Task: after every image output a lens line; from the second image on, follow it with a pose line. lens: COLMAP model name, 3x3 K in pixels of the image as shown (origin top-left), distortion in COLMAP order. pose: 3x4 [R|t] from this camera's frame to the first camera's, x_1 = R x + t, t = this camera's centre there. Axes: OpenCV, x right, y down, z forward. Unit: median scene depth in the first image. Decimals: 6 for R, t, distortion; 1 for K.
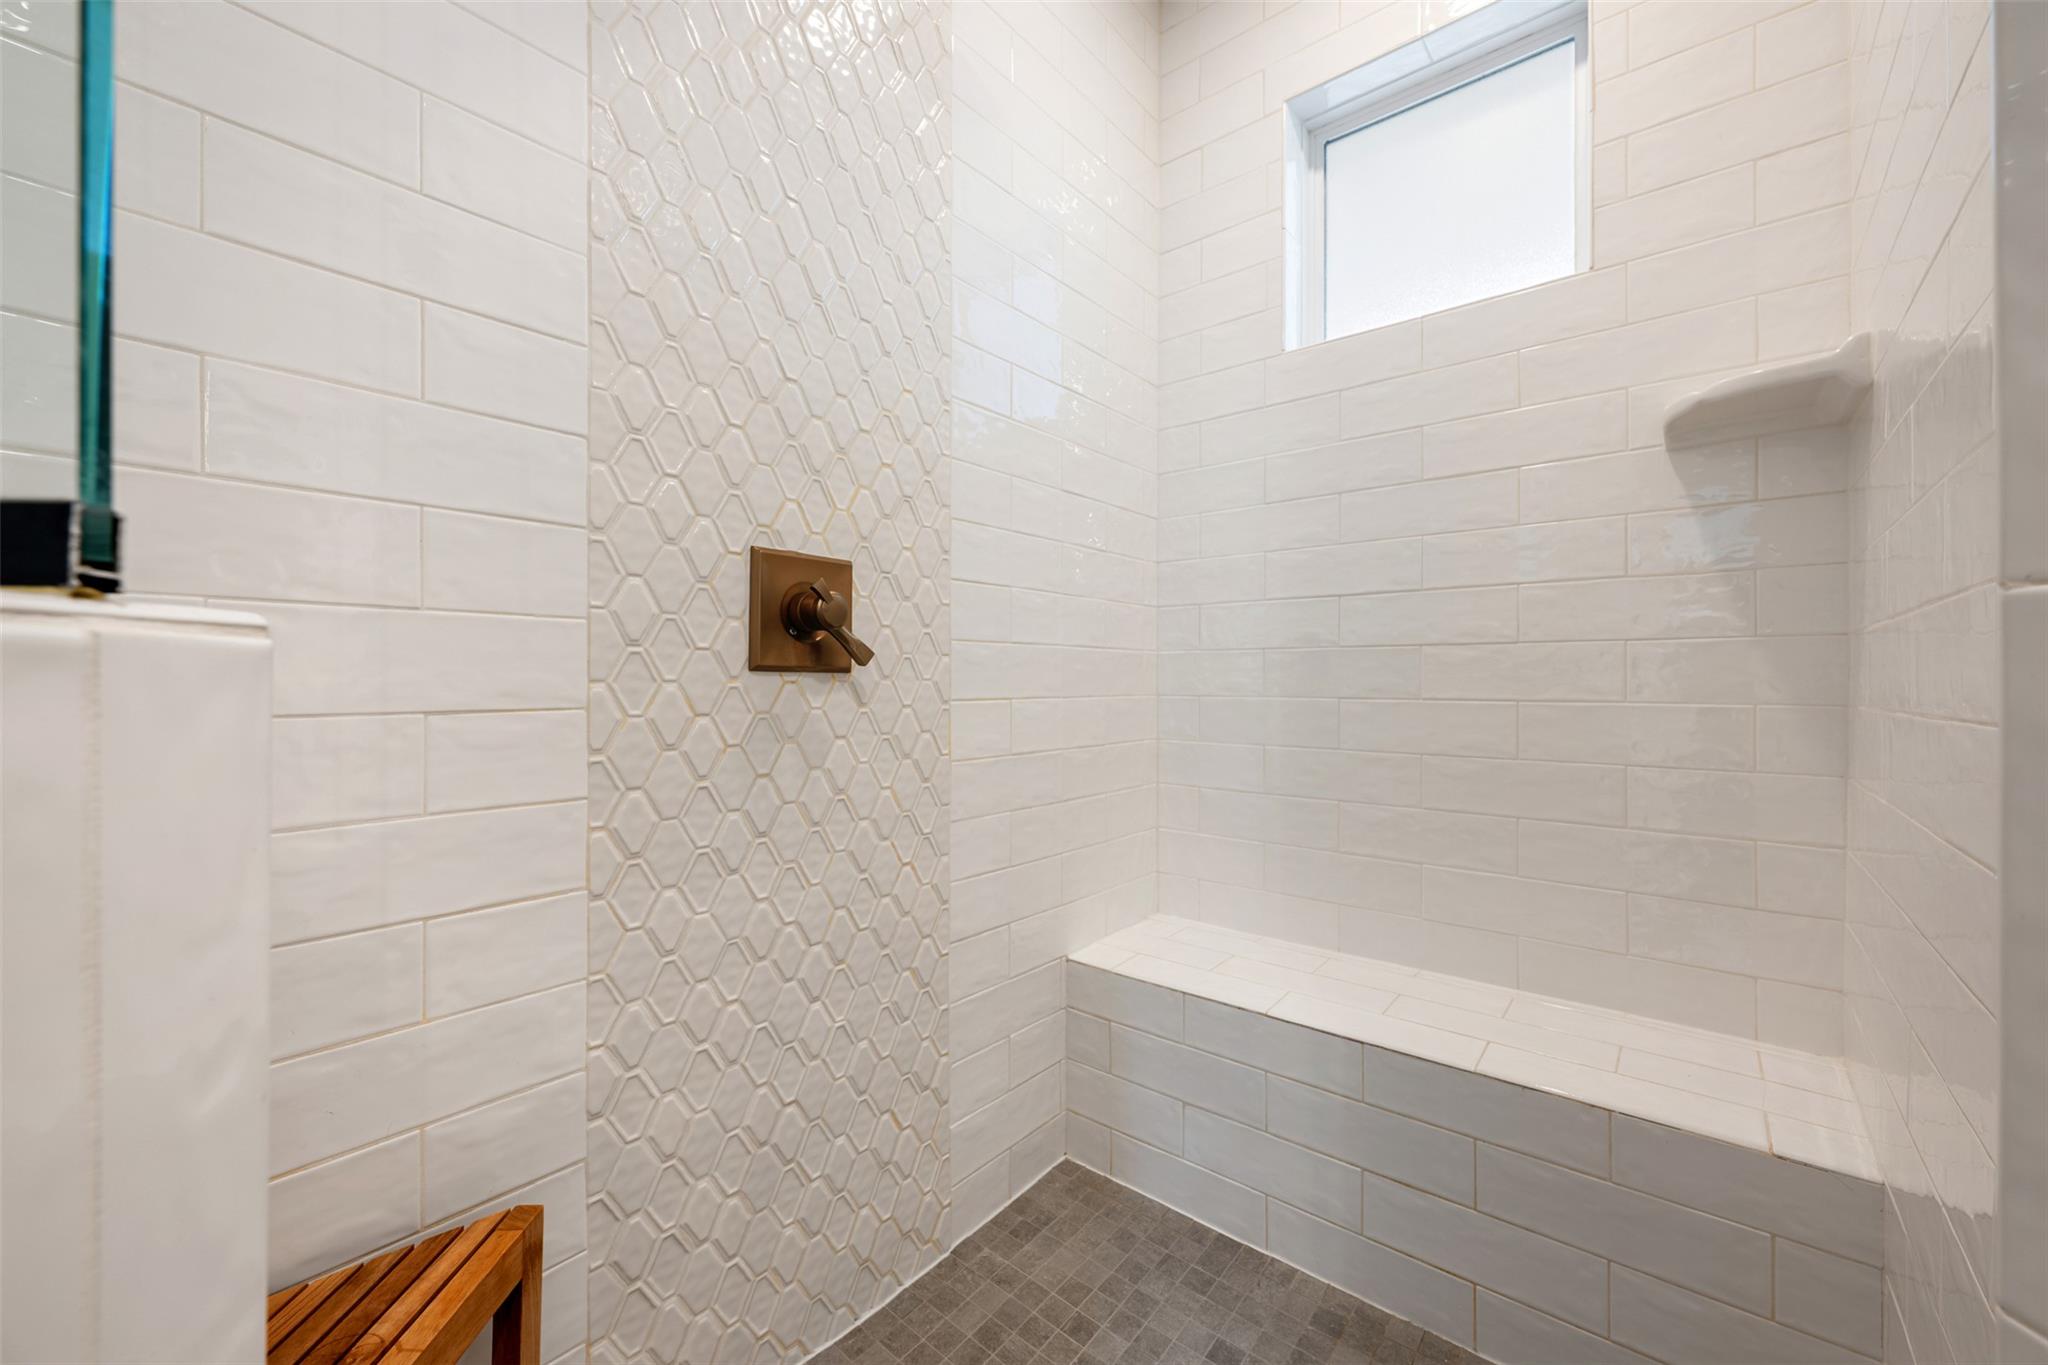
lens RADIAL K [[805.3, 0, 1010.6], [0, 805.3, 681.9], [0, 0, 1]] dist [0.001412, 0.000144]
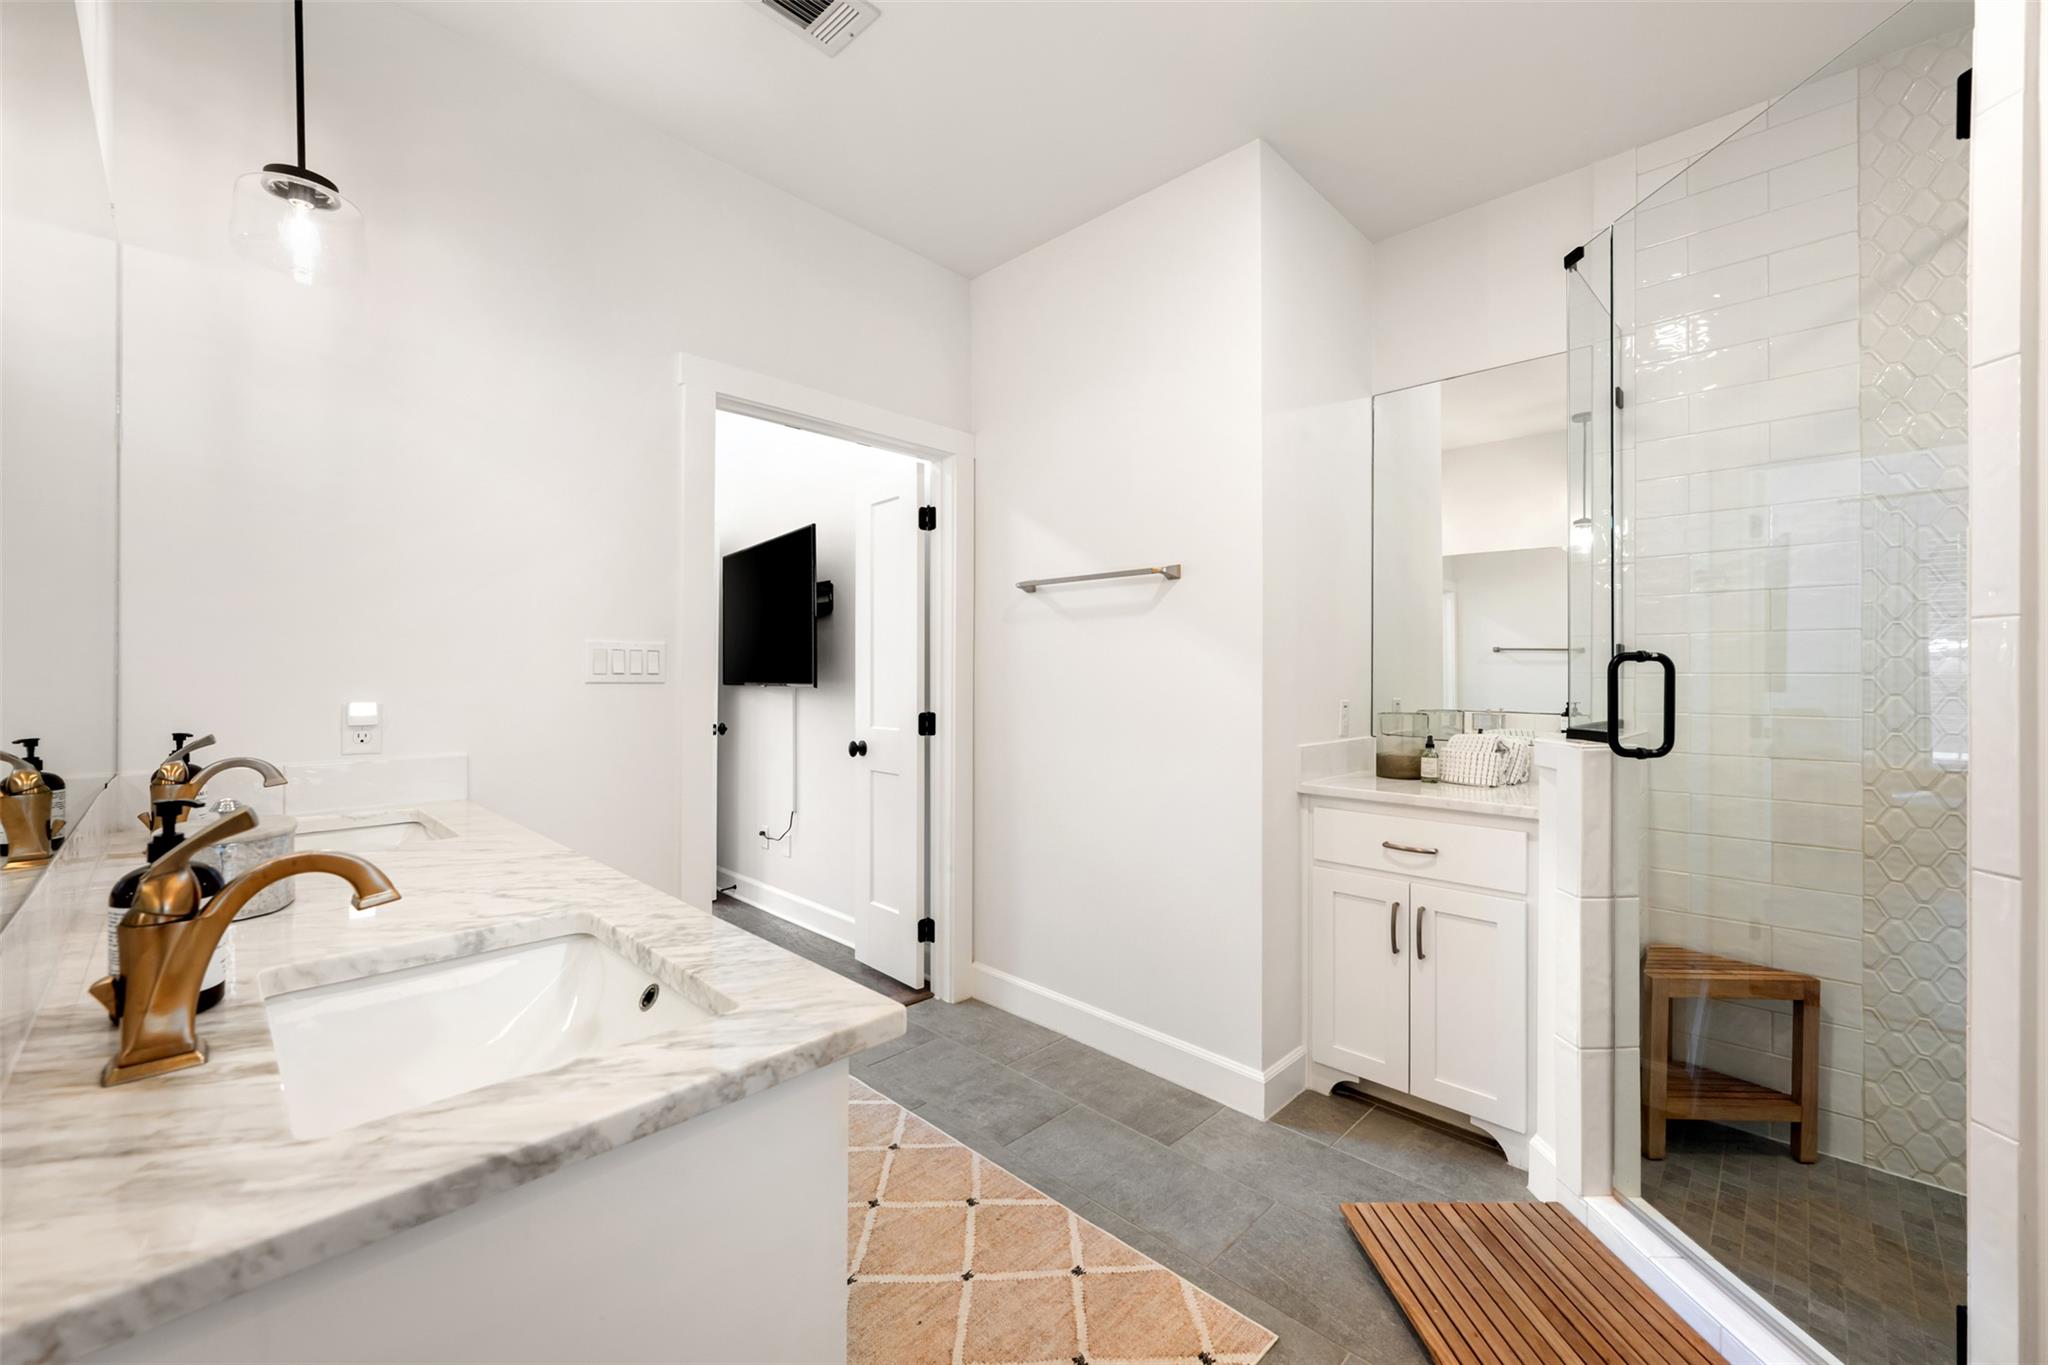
lens RADIAL K [[813.6, 0, 1020.0], [0, 813.6, 683.3], [0, 0, 1]] dist [0.000160, 0.000048]
pose [[-0.066113, -0.000976, -0.997812, 1.639788], [-0.001983, 0.999998, -0.000847, -0.158896], [0.997810, 0.001923, -0.066115, -0.967597]]
